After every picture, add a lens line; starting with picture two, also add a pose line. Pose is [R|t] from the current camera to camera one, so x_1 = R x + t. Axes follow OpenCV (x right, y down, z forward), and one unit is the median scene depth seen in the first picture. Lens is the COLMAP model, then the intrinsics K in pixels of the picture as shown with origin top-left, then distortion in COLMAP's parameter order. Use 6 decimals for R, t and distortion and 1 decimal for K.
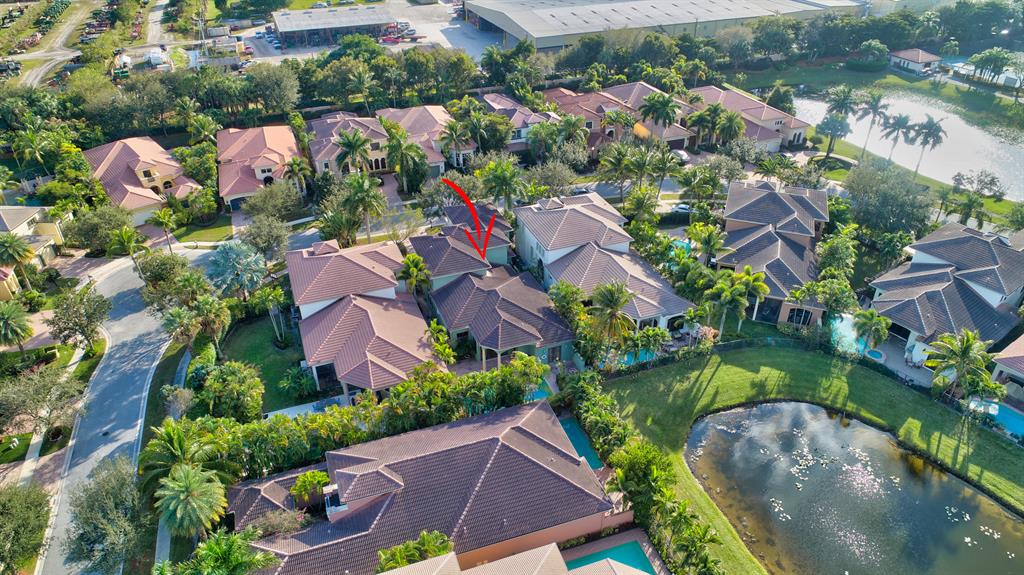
lens RADIAL K [[684.9, 0, 512.0], [0, 684.9, 287.5], [0, 0, 1]] dist [-0.003685, -0.002688]
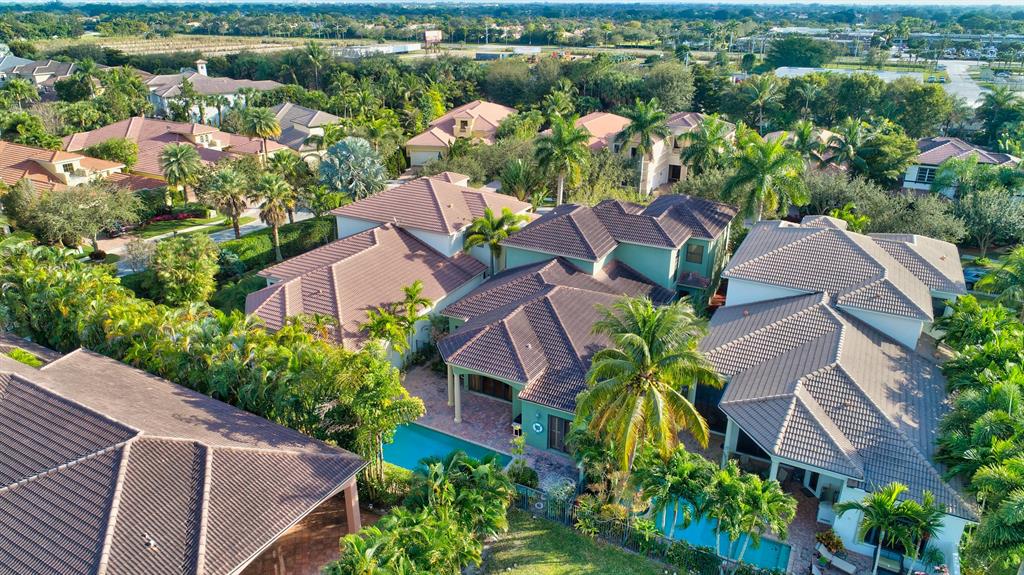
lens RADIAL K [[684.9, 0, 512.0], [0, 684.9, 287.5], [0, 0, 1]] dist [-0.003685, -0.002688]
pose [[0.662595, 0.295424, -0.688253, 0.232750], [-0.409144, 0.912467, -0.002226, 0.014200], [0.627350, 0.283069, 0.725468, 0.427102]]
